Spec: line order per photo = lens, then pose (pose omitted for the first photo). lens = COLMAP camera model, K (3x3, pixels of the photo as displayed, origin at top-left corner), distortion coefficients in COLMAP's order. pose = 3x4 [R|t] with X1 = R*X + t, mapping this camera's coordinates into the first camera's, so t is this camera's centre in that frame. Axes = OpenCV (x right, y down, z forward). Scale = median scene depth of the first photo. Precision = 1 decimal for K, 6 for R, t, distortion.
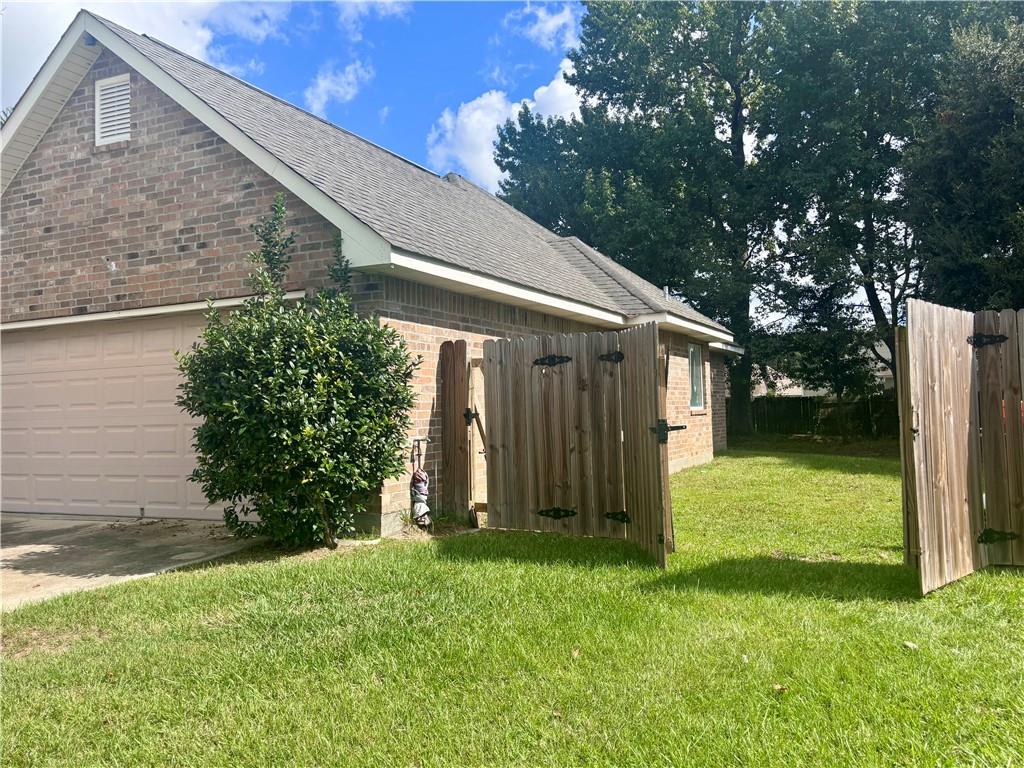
lens RADIAL K [[832.2, 0, 508.6], [0, 832.2, 386.5], [0, 0, 1]] dist [0.055008, -0.044240]
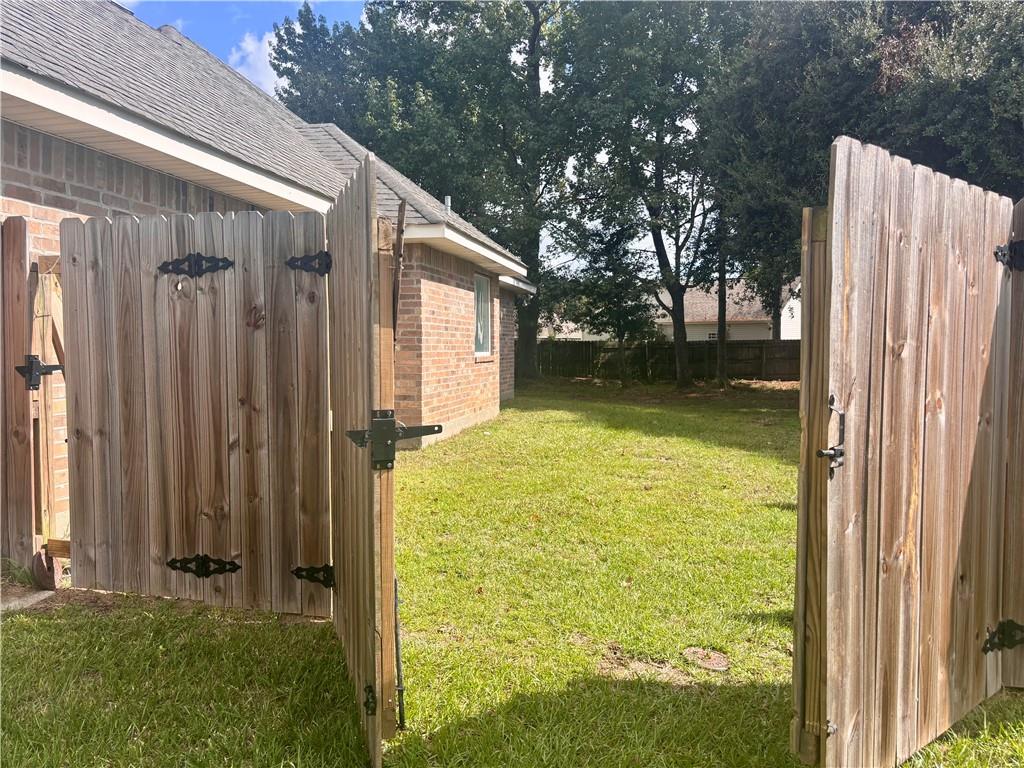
lens RADIAL K [[773.1, 0, 513.7], [0, 773.1, 385.6], [0, 0, 1]] dist [0.012732, -0.003701]
pose [[0.966494, 0.015065, 0.256246, 0.053733], [-0.035230, 0.996614, 0.074287, -0.000343], [-0.254259, -0.080826, 0.963753, 0.225685]]
